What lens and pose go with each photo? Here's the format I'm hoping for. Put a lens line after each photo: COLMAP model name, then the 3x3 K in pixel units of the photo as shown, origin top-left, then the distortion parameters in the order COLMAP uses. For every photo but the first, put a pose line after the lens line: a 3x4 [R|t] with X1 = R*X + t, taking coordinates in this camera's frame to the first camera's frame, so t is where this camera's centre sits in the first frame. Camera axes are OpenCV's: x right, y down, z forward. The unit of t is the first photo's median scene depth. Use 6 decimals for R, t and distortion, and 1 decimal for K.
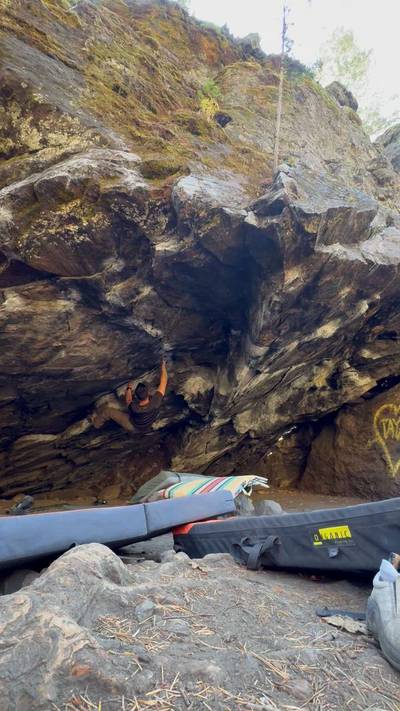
lens RADIAL K [[314.7, 0, 200.0], [0, 314.7, 355.5], [0, 0, 1]] dist [-0.002417, -0.000162]
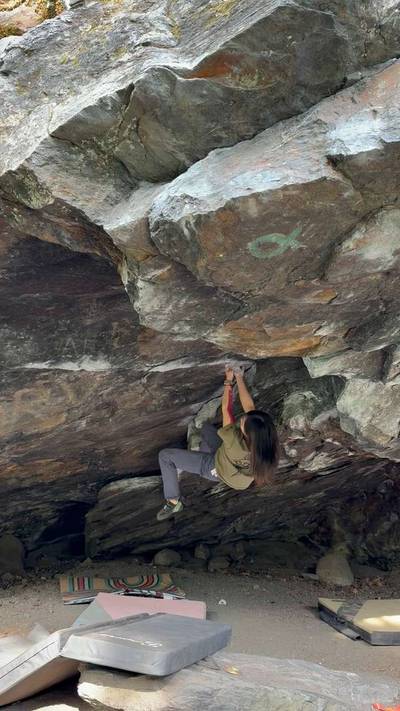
lens RADIAL K [[588.6, 0, 200.0], [0, 588.6, 355.5], [0, 0, 1]] dist [0.064318, -0.005693]
pose [[0.738597, -0.077850, -0.669637, 0.579328], [0.197103, 0.974844, 0.104069, -0.135650], [0.644690, -0.208852, 0.735361, 0.294016]]
